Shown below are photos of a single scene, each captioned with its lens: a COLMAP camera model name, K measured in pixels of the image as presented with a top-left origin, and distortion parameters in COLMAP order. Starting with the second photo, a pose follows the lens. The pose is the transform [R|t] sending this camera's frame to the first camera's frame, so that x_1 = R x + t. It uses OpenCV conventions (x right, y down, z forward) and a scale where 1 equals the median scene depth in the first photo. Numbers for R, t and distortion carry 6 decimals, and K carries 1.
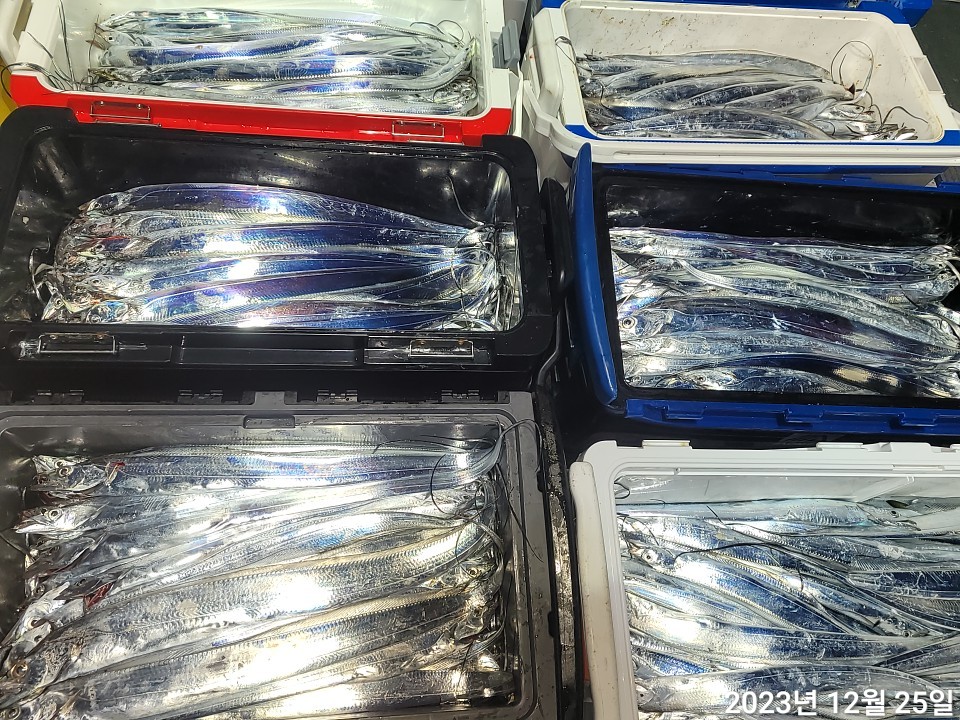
lens RADIAL K [[717.9, 0, 488.8], [0, 717.9, 352.6], [0, 0, 1]] dist [0.061315, -0.044347]
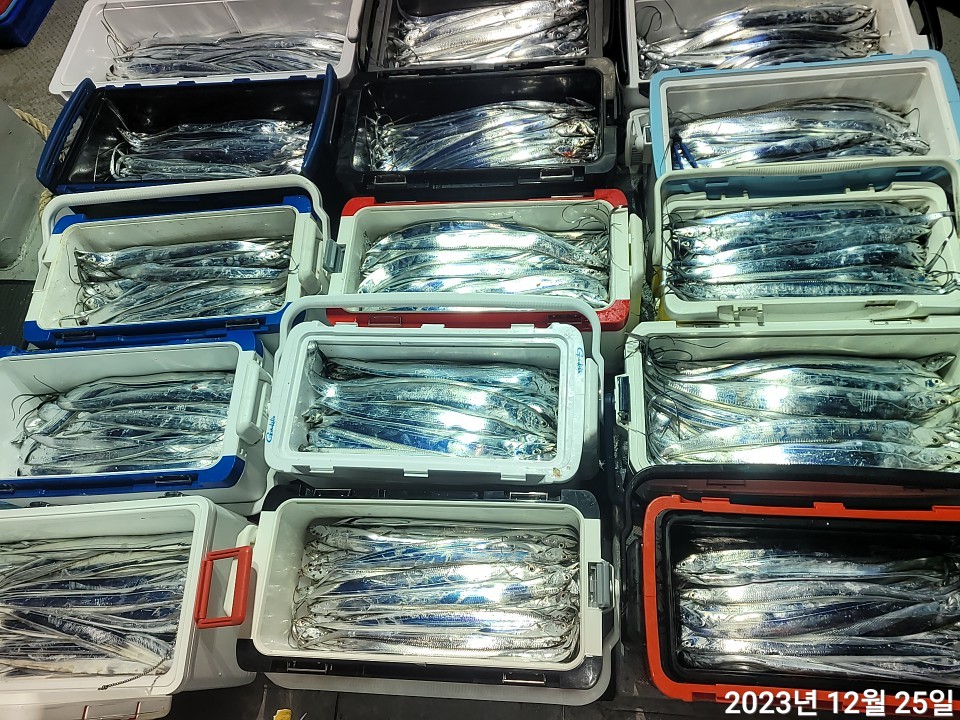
lens RADIAL K [[717.9, 0, 489.8], [0, 717.9, 351.0], [0, 0, 1]] dist [0.061315, -0.044347]
pose [[-0.993991, -0.101035, 0.042123, -0.394865], [0.097022, -0.634980, 0.766412, -1.723353], [-0.050687, 0.765893, 0.640967, 0.180778]]
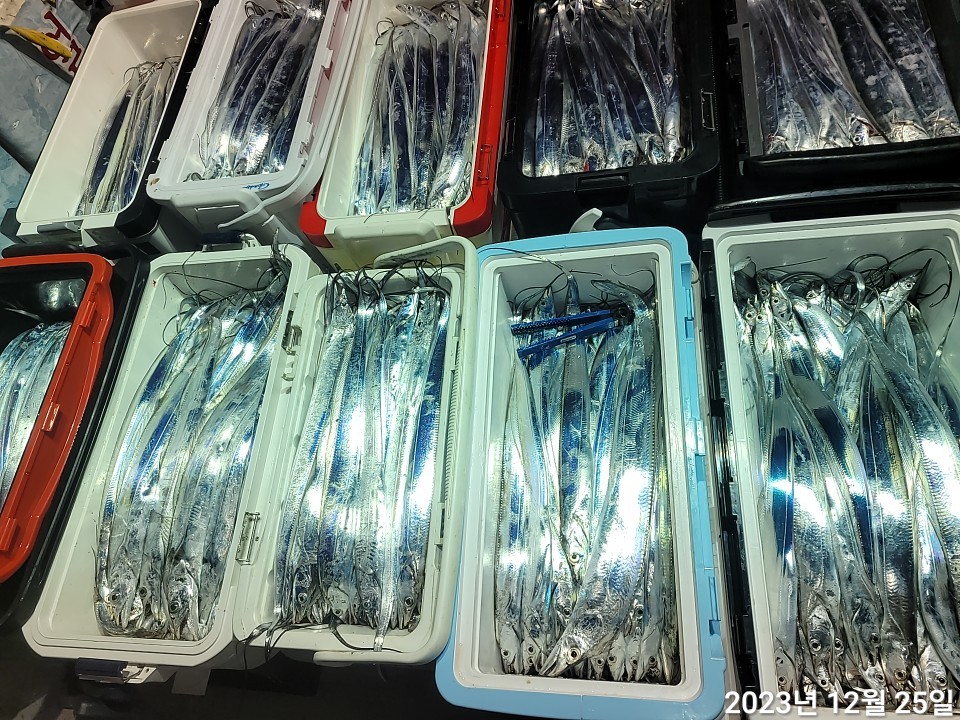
lens RADIAL K [[719.4, 0, 477.7], [0, 719.4, 350.8], [0, 0, 1]] dist [0.057706, -0.038767]
pose [[0.102904, -0.947800, 0.301803, -1.107981], [0.976452, 0.154093, 0.150988, -0.445164], [-0.189613, 0.279159, 0.941338, -0.098267]]
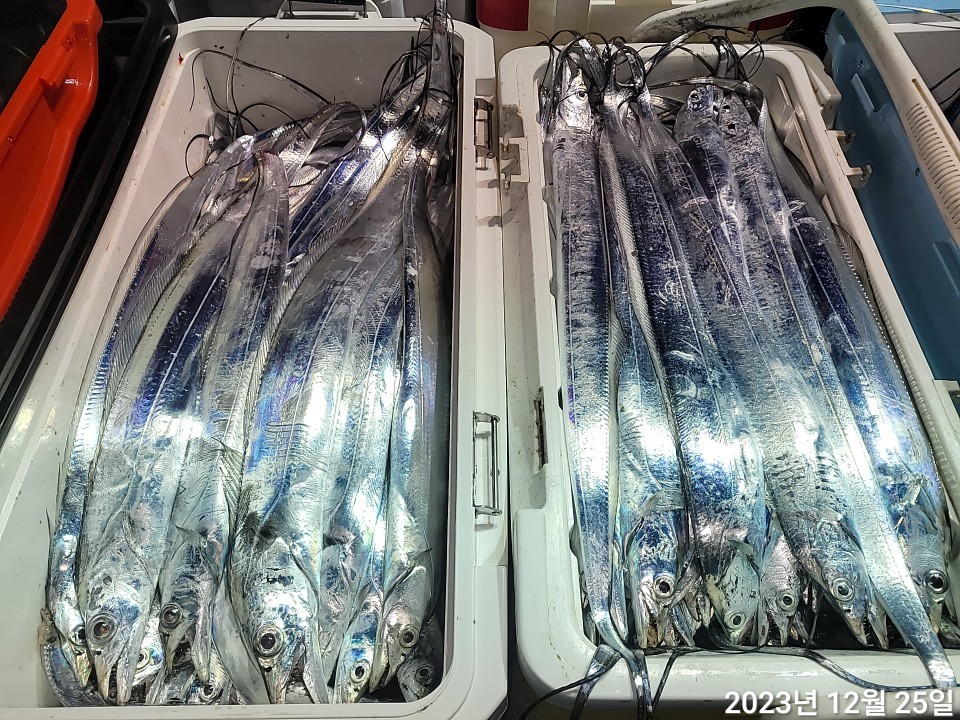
lens RADIAL K [[719.4, 0, 493.4], [0, 719.4, 363.8], [0, 0, 1]] dist [0.057706, -0.038767]
pose [[0.055282, -0.888729, 0.455087, -1.230698], [0.898570, 0.243005, 0.365404, -0.739499], [-0.435333, 0.388727, 0.812020, 0.591036]]
